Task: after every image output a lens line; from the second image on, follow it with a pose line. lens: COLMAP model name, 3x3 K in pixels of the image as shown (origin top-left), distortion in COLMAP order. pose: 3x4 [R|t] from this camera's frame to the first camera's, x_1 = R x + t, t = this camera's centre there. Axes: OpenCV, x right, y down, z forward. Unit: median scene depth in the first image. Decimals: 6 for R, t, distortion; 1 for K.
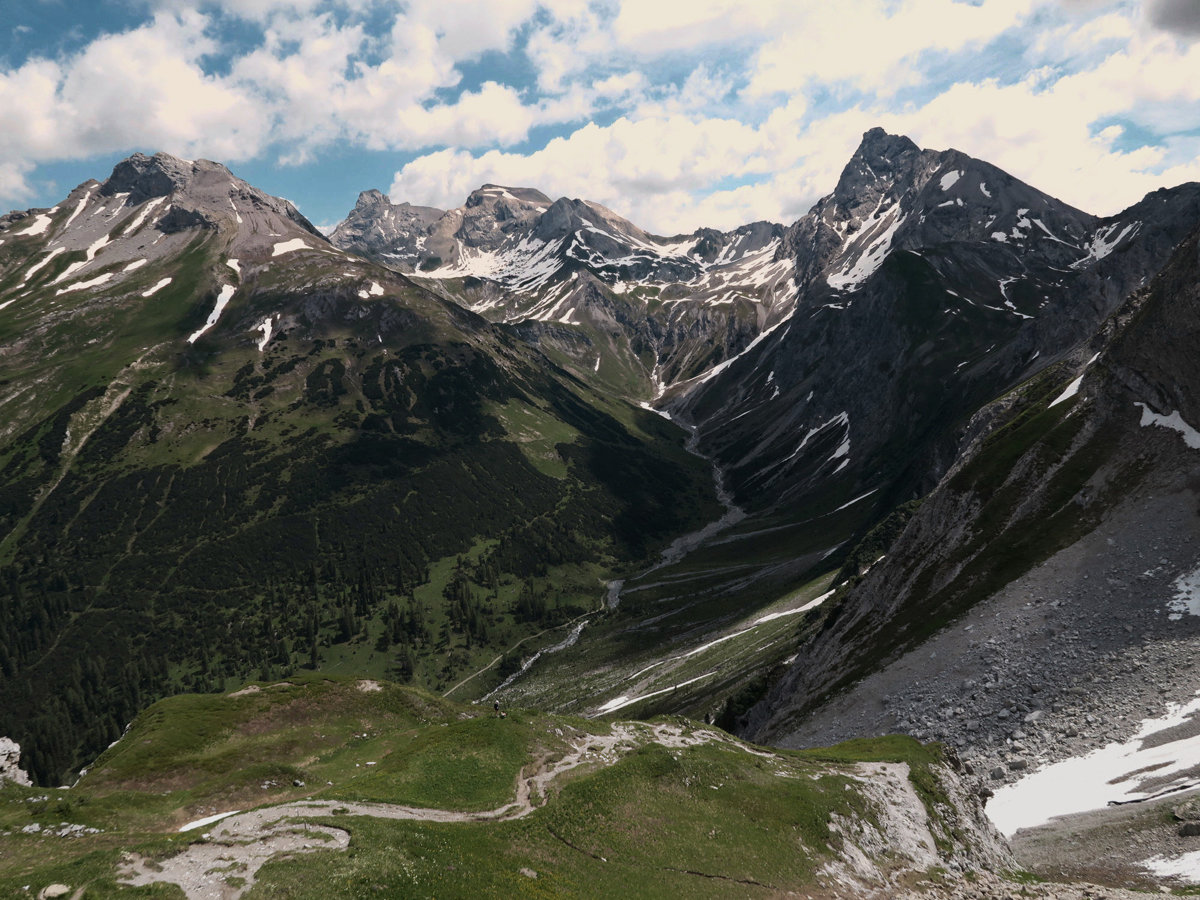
lens RADIAL K [[948.4, 0, 600.0], [0, 948.4, 450.0], [0, 0, 1]] dist [-0.006935, -0.000981]
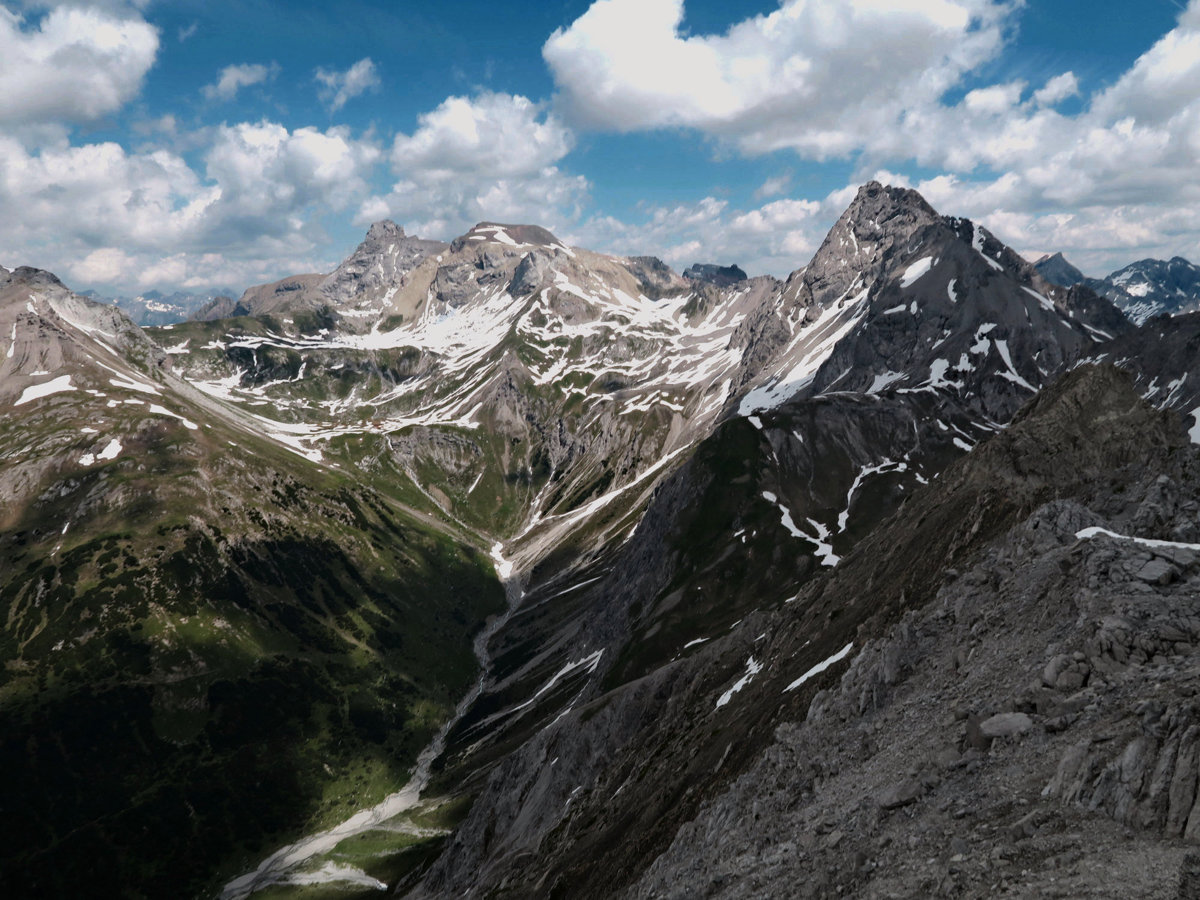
lens RADIAL K [[948.4, 0, 600.0], [0, 948.4, 450.0], [0, 0, 1]] dist [-0.006935, -0.000981]
pose [[0.978335, 0.050240, -0.200840, 0.252746], [-0.039905, 0.997678, 0.055185, -0.154702], [0.203146, -0.045975, 0.978068, 0.151437]]
